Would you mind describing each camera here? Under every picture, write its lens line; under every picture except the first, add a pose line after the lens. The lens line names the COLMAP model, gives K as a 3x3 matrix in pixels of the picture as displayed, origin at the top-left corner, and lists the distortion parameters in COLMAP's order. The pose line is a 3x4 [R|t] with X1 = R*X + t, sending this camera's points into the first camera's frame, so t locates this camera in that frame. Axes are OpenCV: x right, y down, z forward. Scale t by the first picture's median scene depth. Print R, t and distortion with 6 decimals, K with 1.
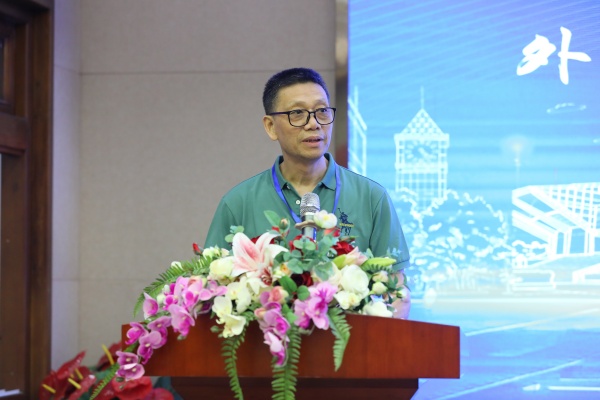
lens RADIAL K [[1880.3, 0, 299.8], [0, 1880.3, 200.1], [0, 0, 1]] dist [0.134650, 0.000000]
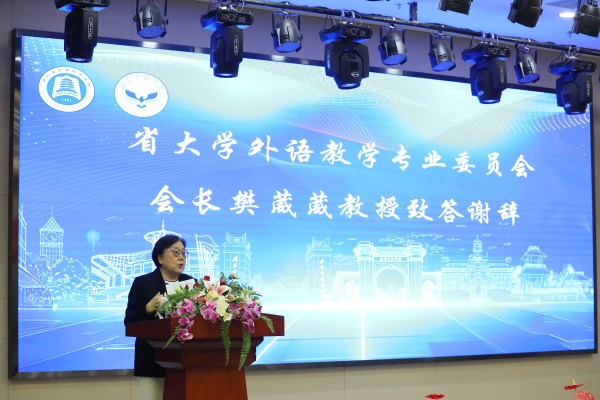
lens RADIAL K [[1277.8, 0, 302.4], [0, 1277.8, 201.1], [0, 0, 1]] dist [-0.335906, 0.000000]
pose [[0.727773, 0.041063, 0.684588, -0.690014], [-0.017489, 0.998993, -0.041329, -0.012727], [-0.685595, 0.018105, 0.727758, -0.199200]]
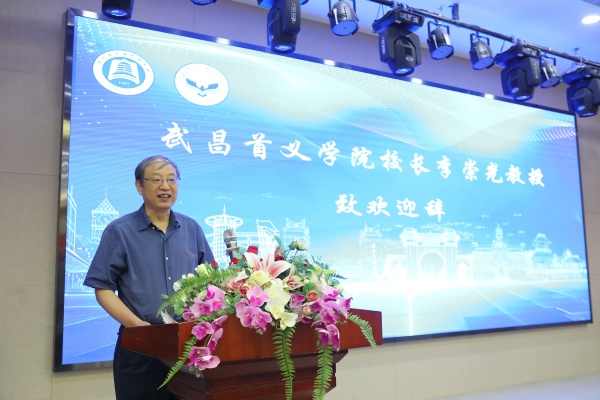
lens RADIAL K [[581.0, 0, 293.6], [0, 581.0, 200.6], [0, 0, 1]] dist [-0.073028, 0.000000]
pose [[0.760268, 0.068693, 0.645967, -0.182067], [-0.006661, 0.995165, -0.097988, 0.013256], [-0.649575, 0.070194, 0.757050, 0.406698]]
